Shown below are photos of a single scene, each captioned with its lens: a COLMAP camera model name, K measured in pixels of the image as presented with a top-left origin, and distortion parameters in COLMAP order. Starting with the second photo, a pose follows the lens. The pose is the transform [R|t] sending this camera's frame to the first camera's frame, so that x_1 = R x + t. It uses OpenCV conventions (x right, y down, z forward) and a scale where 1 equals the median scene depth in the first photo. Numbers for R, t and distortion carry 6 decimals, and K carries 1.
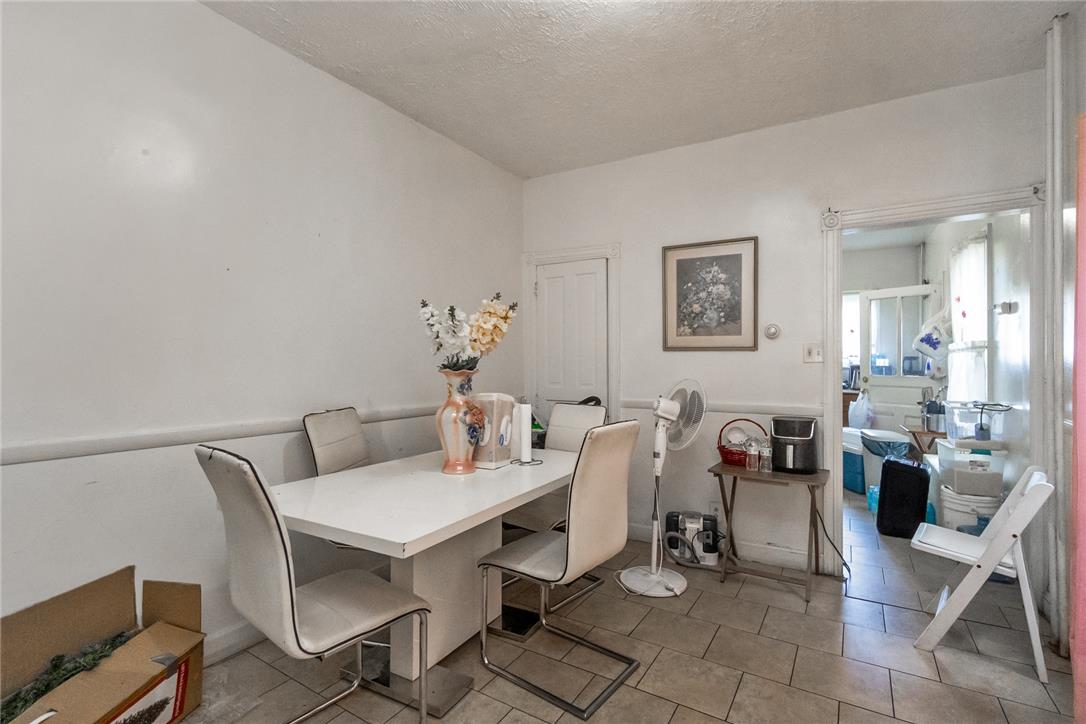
lens RADIAL K [[500.6, 0, 536.4], [0, 500.6, 361.7], [0, 0, 1]] dist [-0.000299, 0.000083]
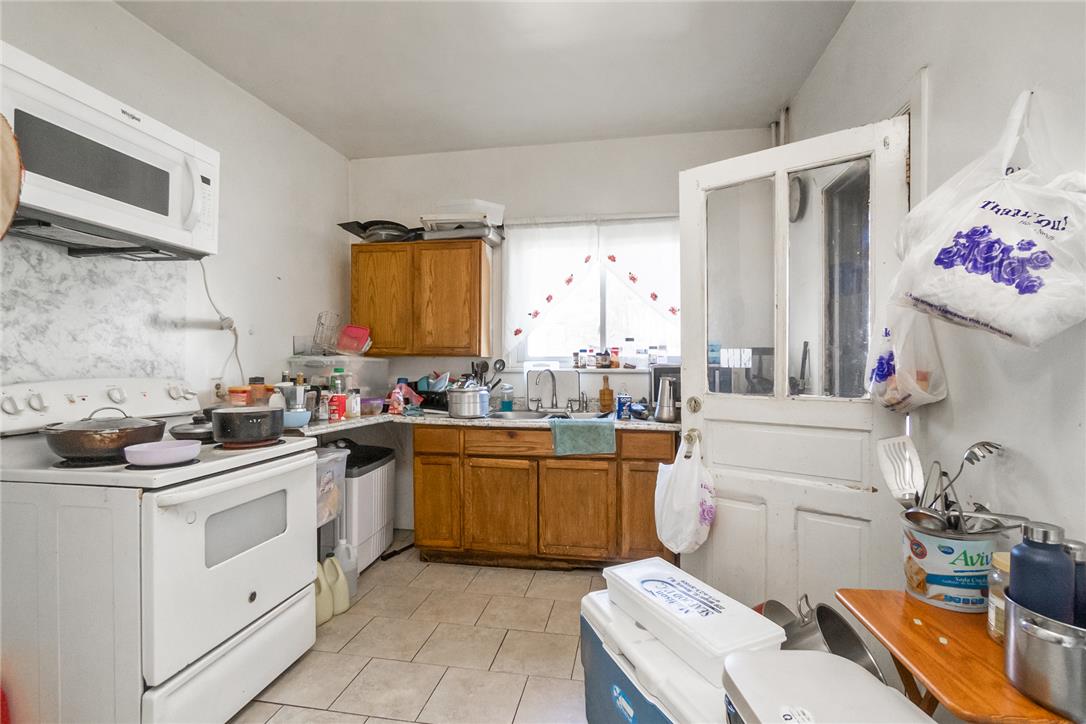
lens RADIAL K [[500.6, 0, 543.9], [0, 500.6, 363.3], [0, 0, 1]] dist [-0.000299, 0.000083]
pose [[0.926587, -0.000883, 0.376079, 0.408707], [0.001168, 0.999999, -0.000529, 0.005222], [-0.376078, 0.000929, 0.926587, 0.687564]]
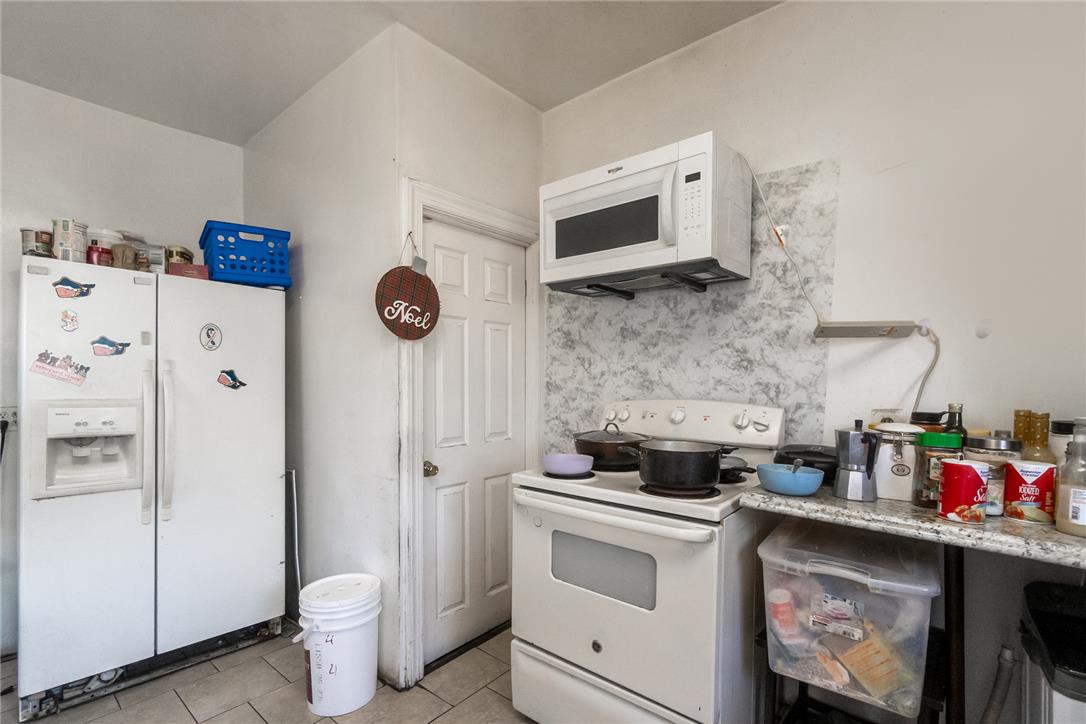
lens RADIAL K [[484.0, 0, 529.8], [0, 484.0, 390.5], [0, 0, 1]] dist [0.000872, 0.001047]
pose [[-0.141227, 0.020207, -0.989771, 0.701358], [-0.001629, 0.999786, 0.020644, -0.000919], [0.989976, 0.004528, -0.141164, 1.161119]]
